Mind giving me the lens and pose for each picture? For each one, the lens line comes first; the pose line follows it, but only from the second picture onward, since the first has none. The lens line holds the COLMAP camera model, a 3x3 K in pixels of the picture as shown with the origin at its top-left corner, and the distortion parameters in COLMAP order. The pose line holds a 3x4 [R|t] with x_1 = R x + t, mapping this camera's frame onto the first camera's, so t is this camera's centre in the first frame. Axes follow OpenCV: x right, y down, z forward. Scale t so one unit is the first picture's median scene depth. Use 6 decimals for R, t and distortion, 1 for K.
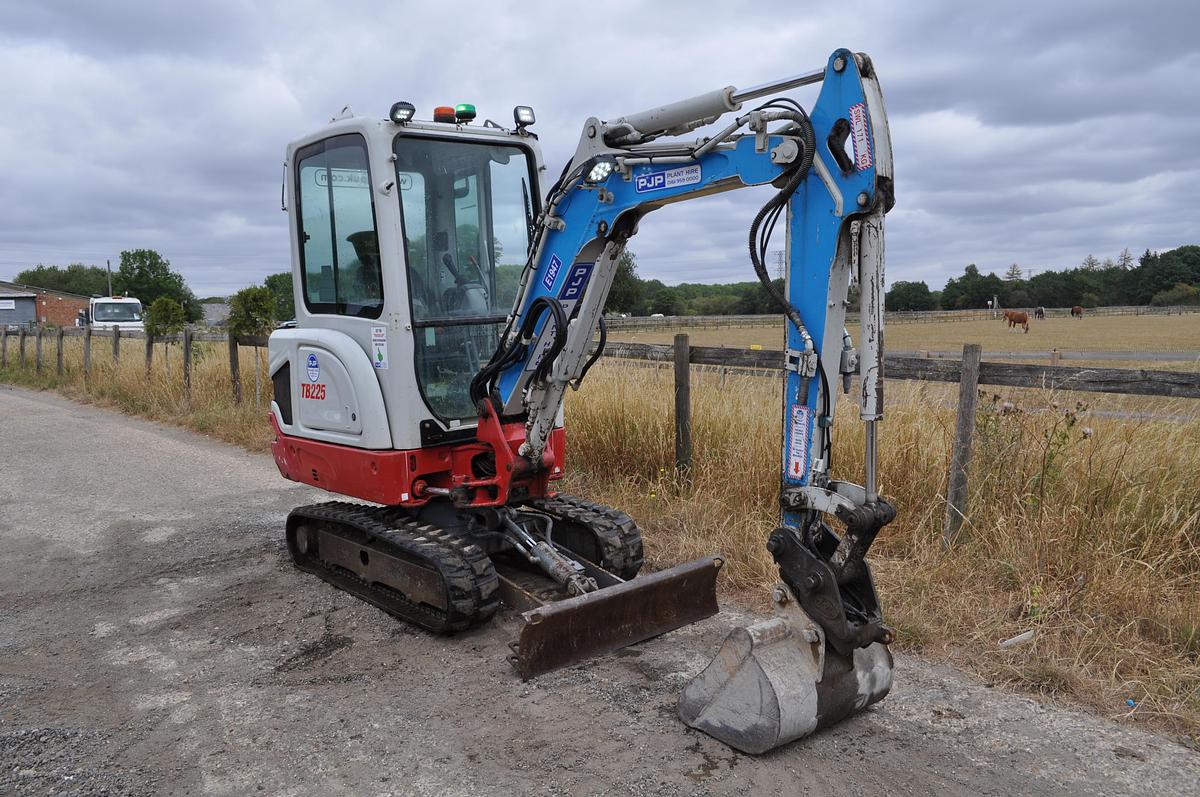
lens RADIAL K [[1057.9, 0, 615.1], [0, 1057.9, 399.5], [0, 0, 1]] dist [-0.022301, 0.007121]
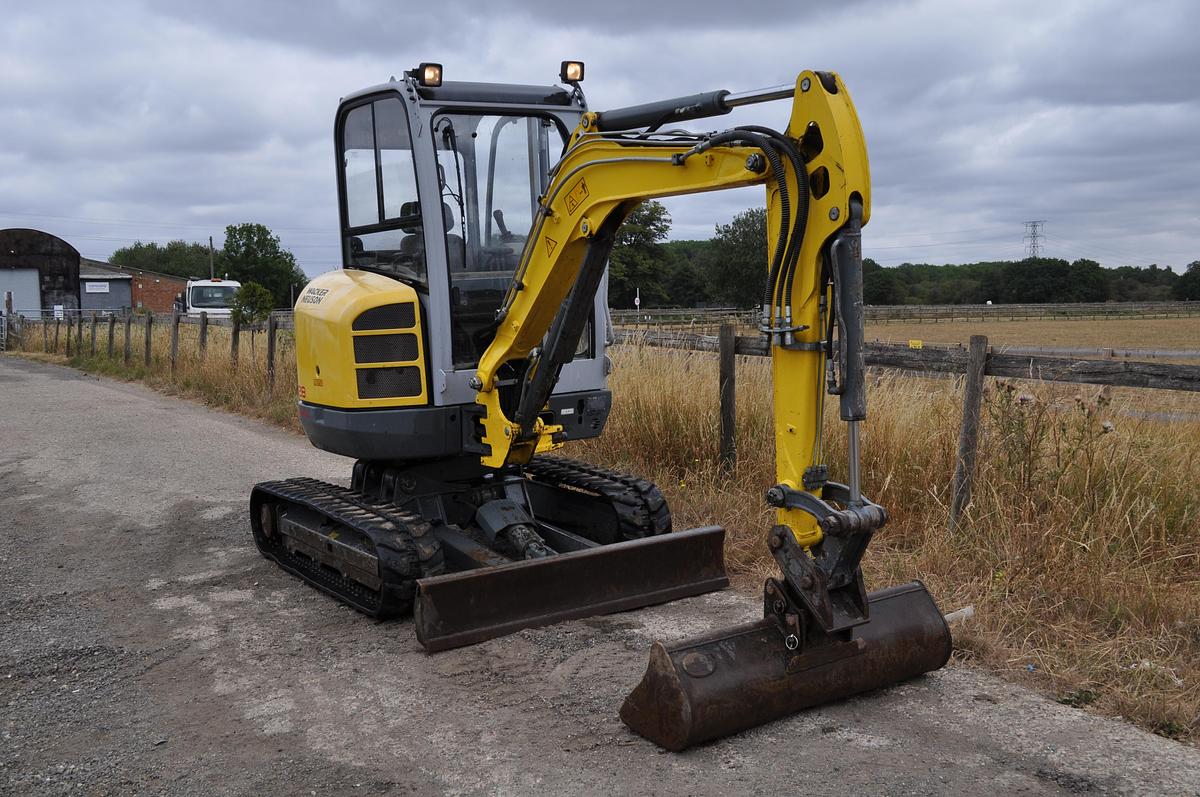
lens RADIAL K [[1374.2, 0, 600.0], [0, 1374.2, 398.5], [0, 0, 1]] dist [-0.009556, -0.001849]
pose [[0.984205, 0.017339, -0.176179, 0.089716], [-0.019130, 0.999781, -0.008476, 0.010259], [0.175994, 0.011712, 0.984322, -0.136604]]
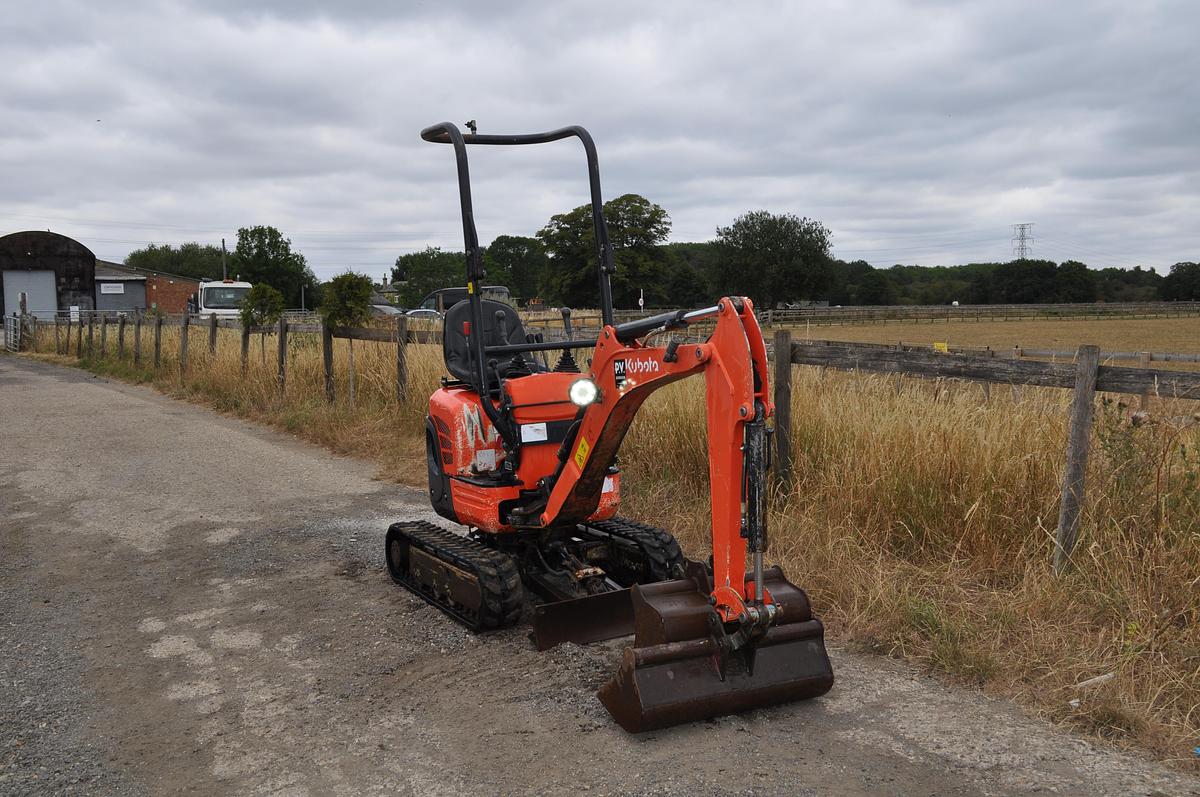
lens RADIAL K [[1300.5, 0, 595.9], [0, 1300.5, 398.1], [0, 0, 1]] dist [-0.010278, -0.007851]
pose [[0.984487, 0.017729, -0.174557, 0.052330], [-0.018840, 0.999811, -0.004711, 0.001610], [0.174441, 0.007926, 0.984636, -0.050139]]
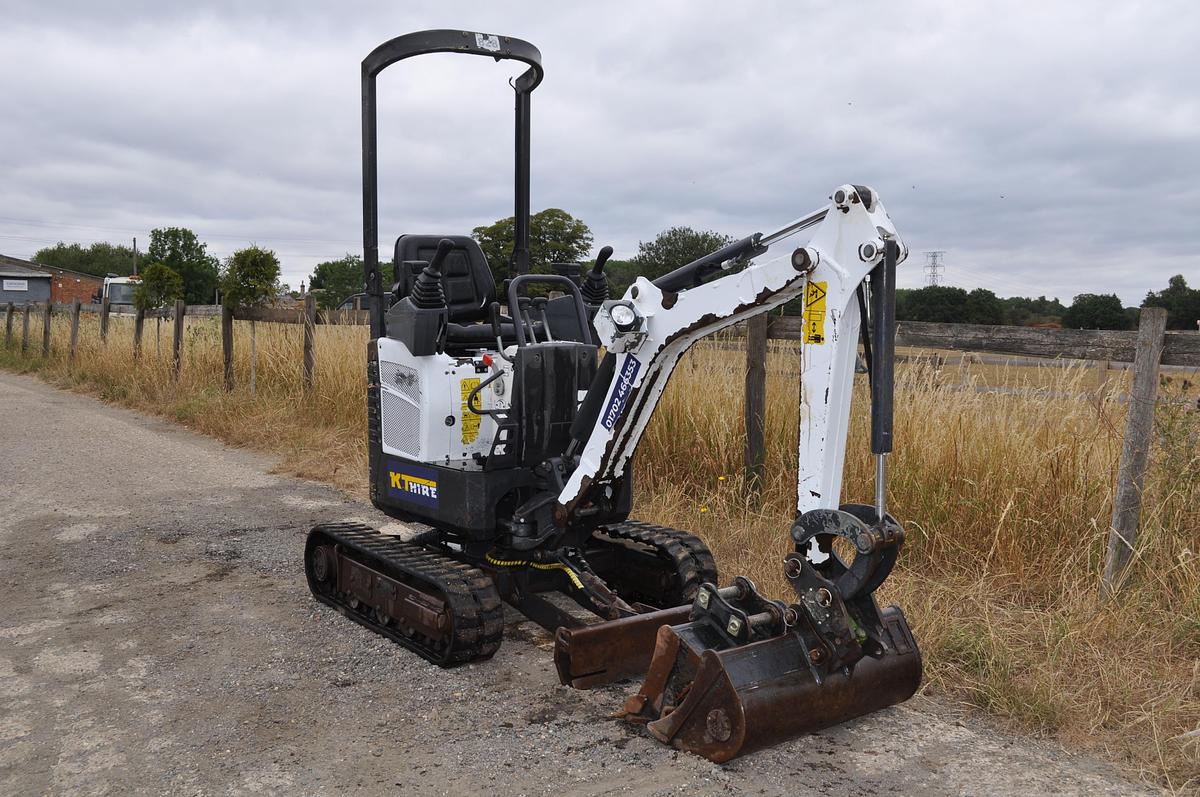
lens RADIAL K [[1259.8, 0, 604.3], [0, 1259.8, 399.8], [0, 0, 1]] dist [-0.008767, -0.011350]
pose [[0.994097, 0.038488, -0.101438, 0.025261], [-0.040912, 0.998922, -0.021930, 0.017583], [0.100485, 0.025950, 0.994600, 0.053541]]
